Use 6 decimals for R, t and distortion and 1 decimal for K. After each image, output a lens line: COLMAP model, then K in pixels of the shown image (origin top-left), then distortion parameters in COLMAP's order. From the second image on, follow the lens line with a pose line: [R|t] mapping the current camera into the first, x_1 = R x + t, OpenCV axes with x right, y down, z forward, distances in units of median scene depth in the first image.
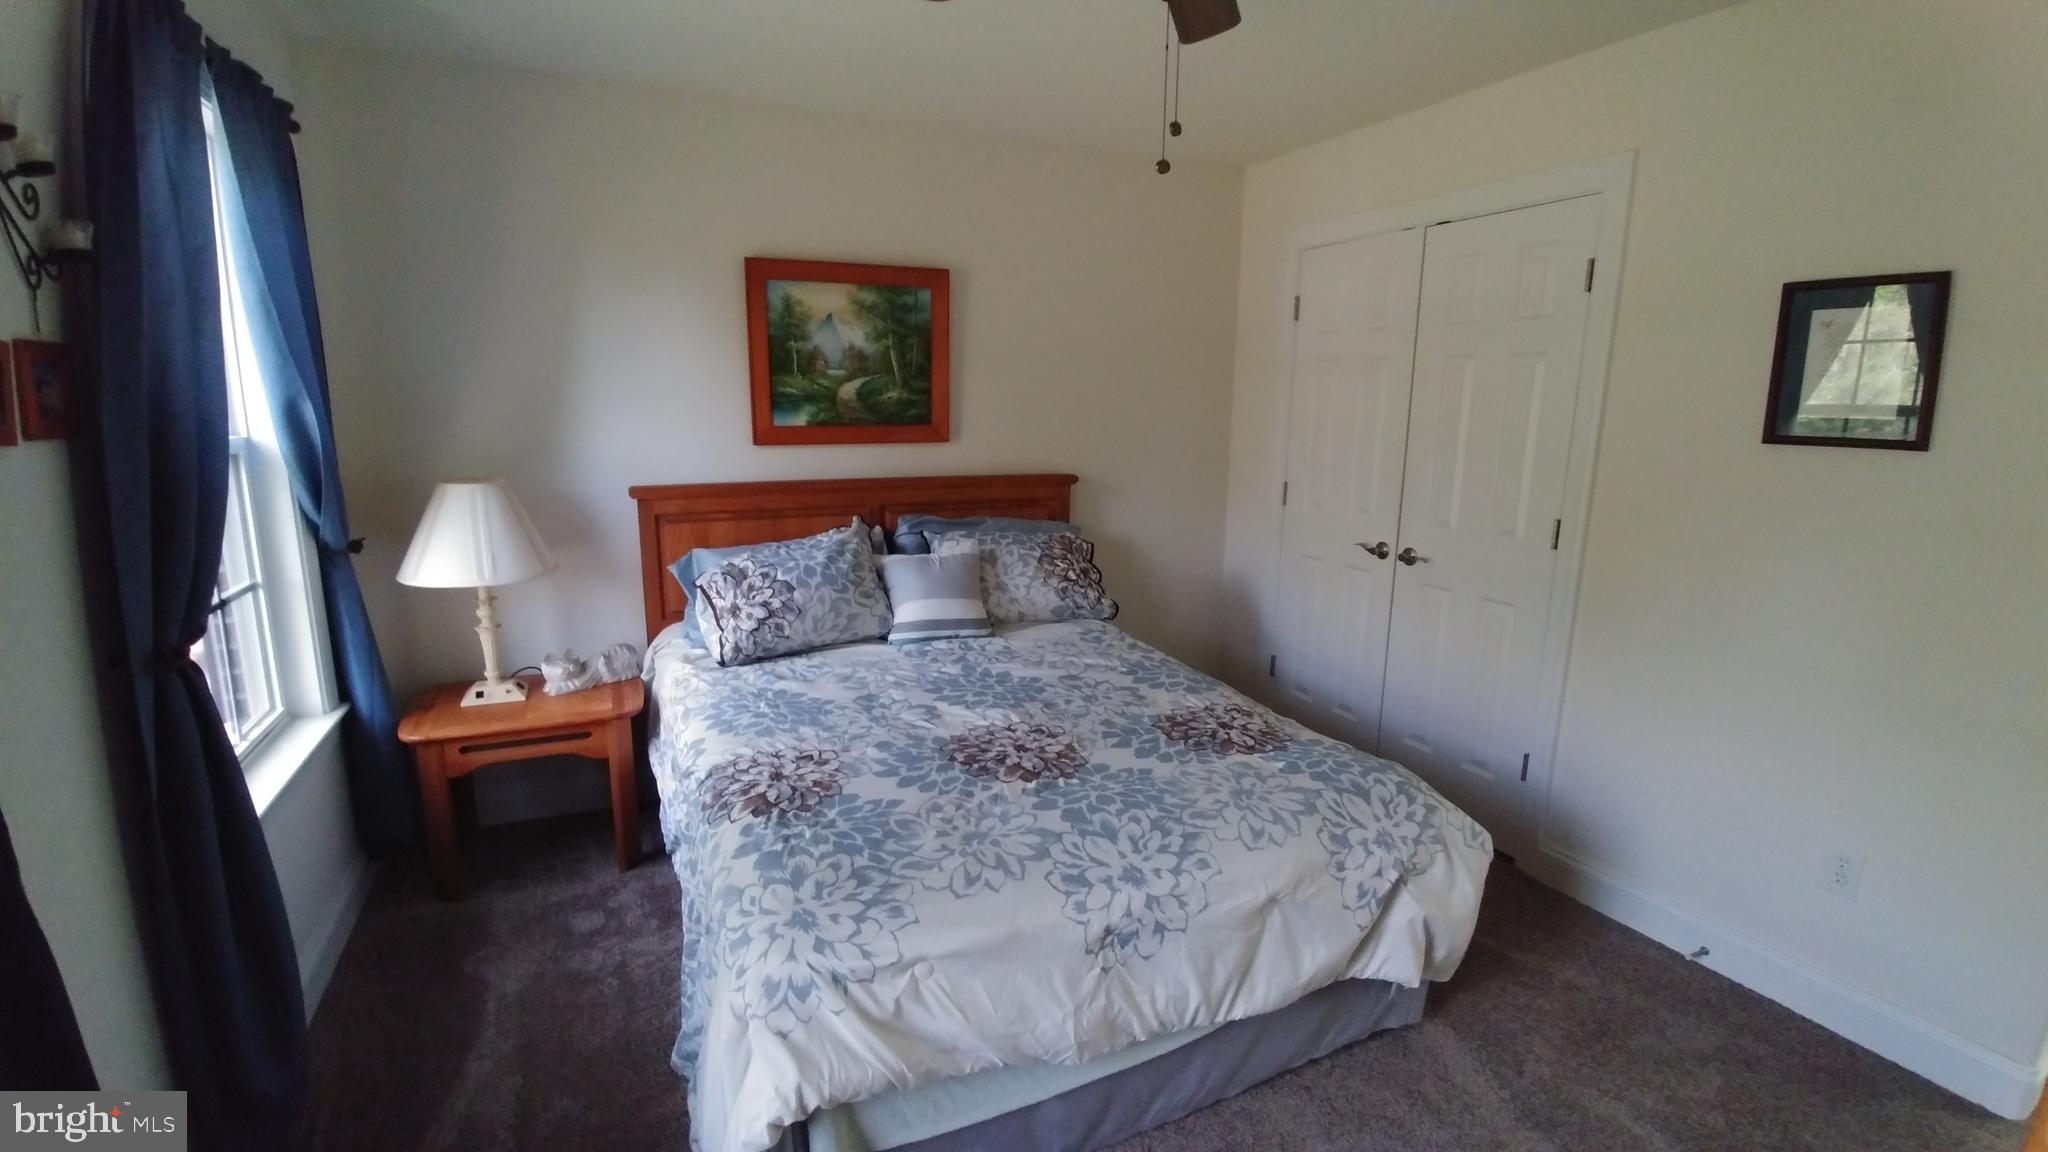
lens RADIAL K [[920.3, 0, 1028.5], [0, 920.3, 581.7], [0, 0, 1]] dist [-0.028726, 0.000654]
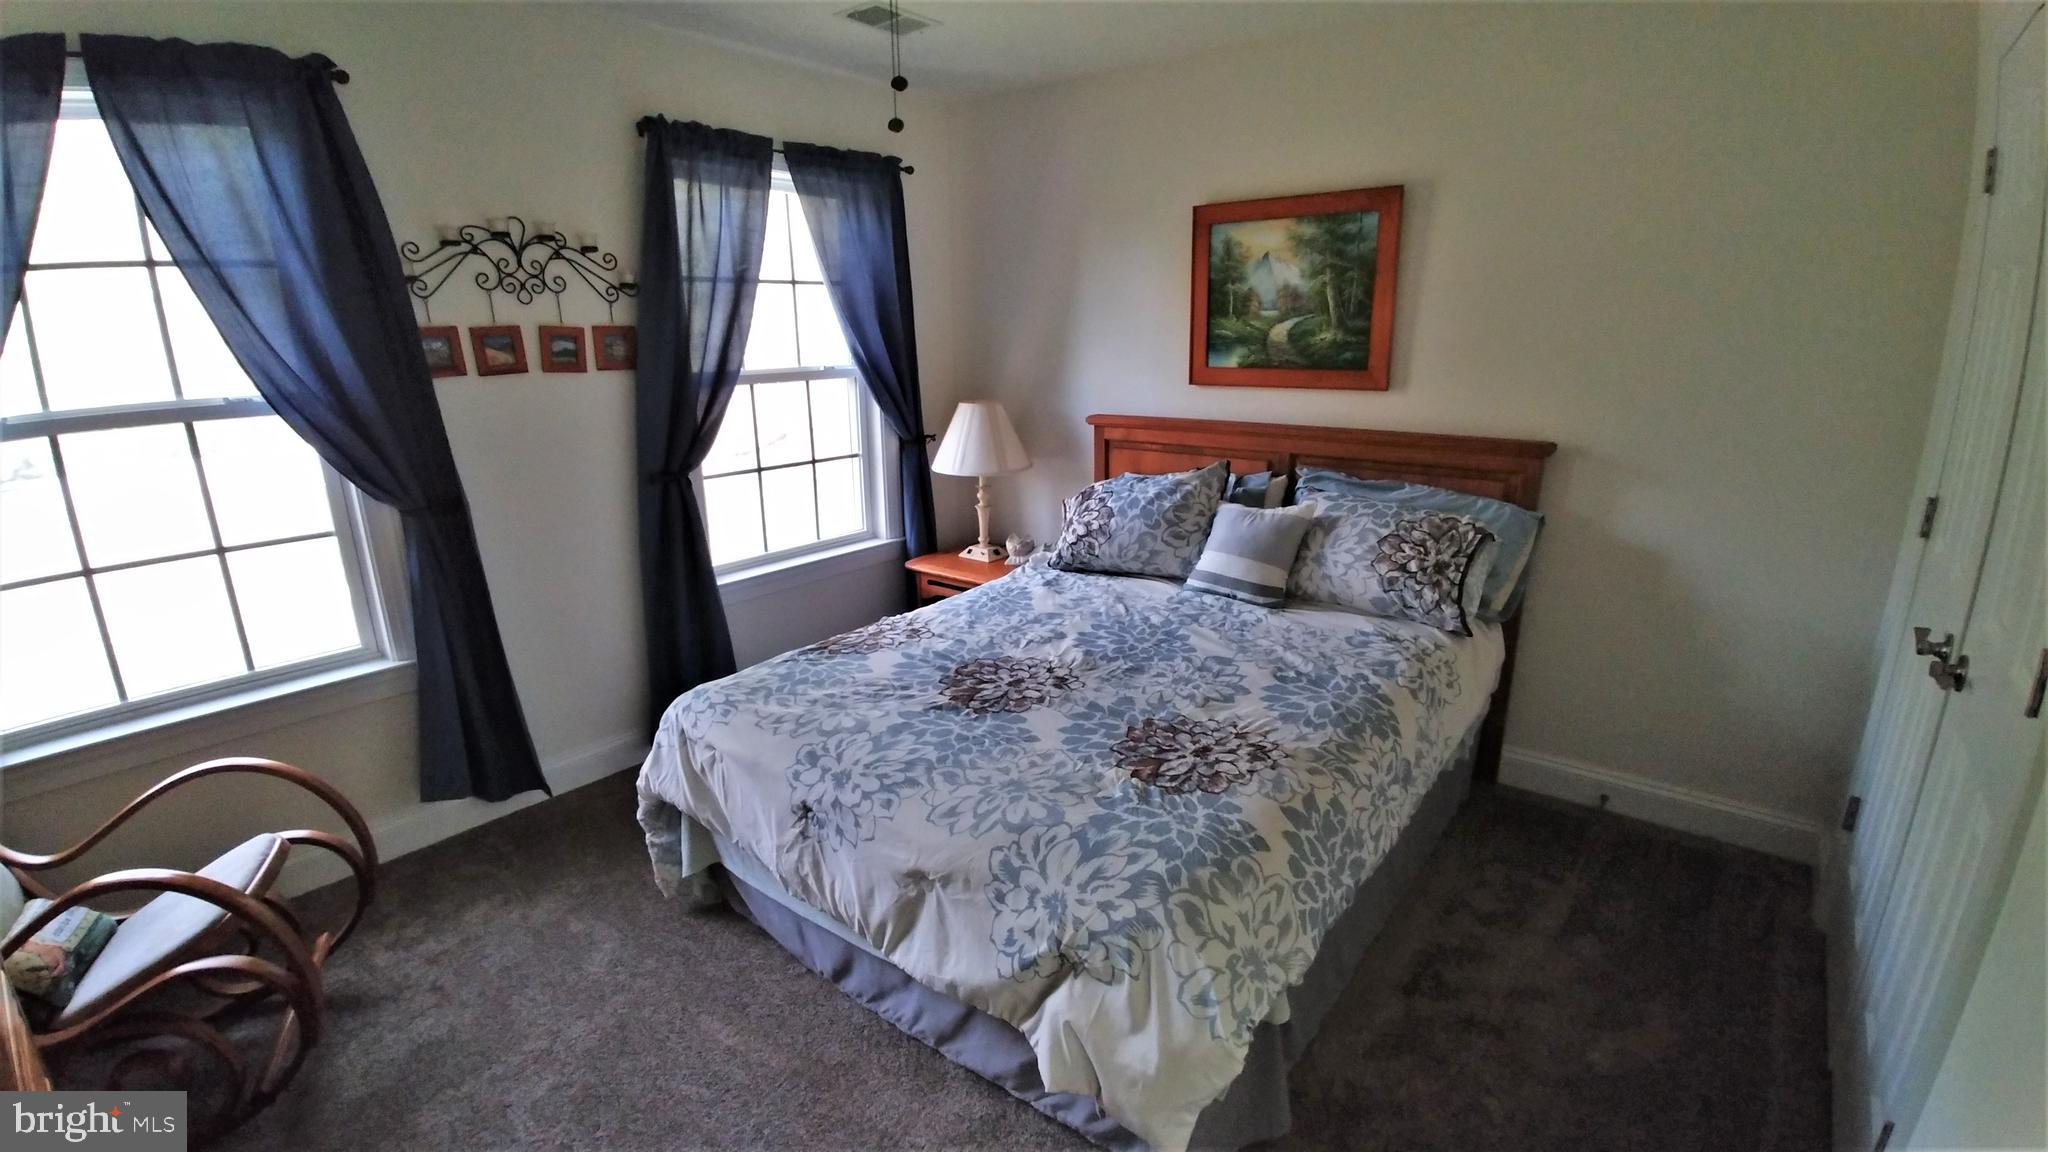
lens RADIAL K [[920.3, 0, 1025.1], [0, 920.3, 582.1], [0, 0, 1]] dist [-0.028726, 0.000654]
pose [[0.442424, 0.225228, -0.868063, 0.688804], [-0.157055, 0.972450, 0.172266, -0.090174], [0.882946, 0.060119, 0.465608, 0.390552]]
